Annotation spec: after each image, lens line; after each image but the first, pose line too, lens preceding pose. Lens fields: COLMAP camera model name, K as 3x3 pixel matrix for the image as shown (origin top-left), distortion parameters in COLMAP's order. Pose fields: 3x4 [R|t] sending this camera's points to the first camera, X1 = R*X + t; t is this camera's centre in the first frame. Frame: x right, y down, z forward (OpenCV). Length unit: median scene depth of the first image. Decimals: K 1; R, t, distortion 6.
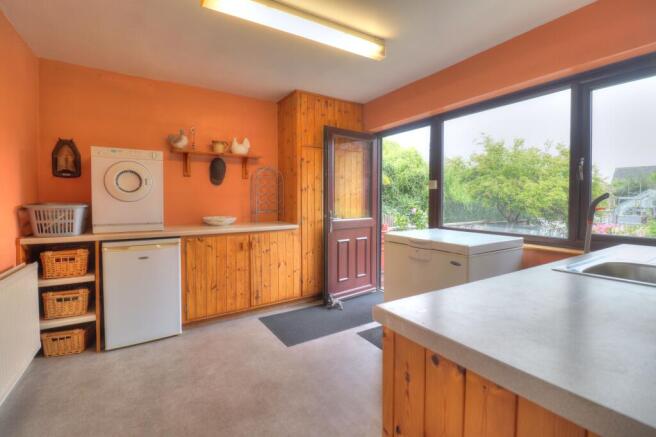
lens RADIAL K [[302.2, 0, 327.9], [0, 302.2, 211.4], [0, 0, 1]] dist [0.000571, -0.016559]
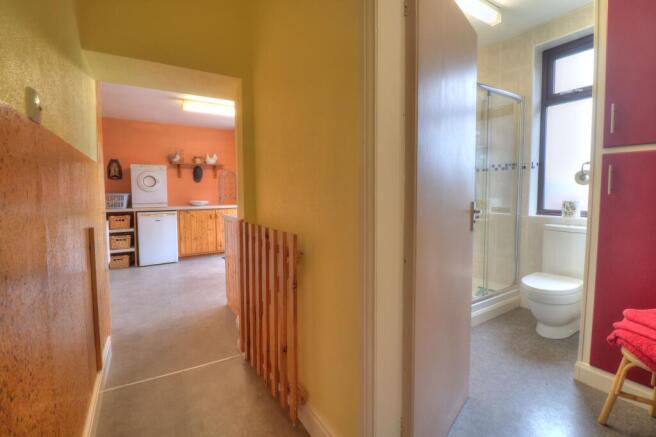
lens RADIAL K [[302.2, 0, 327.9], [0, 302.2, 211.4], [0, 0, 1]] dist [0.000571, -0.016559]
pose [[0.999917, -0.007546, 0.010436, 0.438799], [0.007281, 0.999656, 0.025209, 0.049716], [-0.010622, -0.025131, 0.999628, -0.899371]]
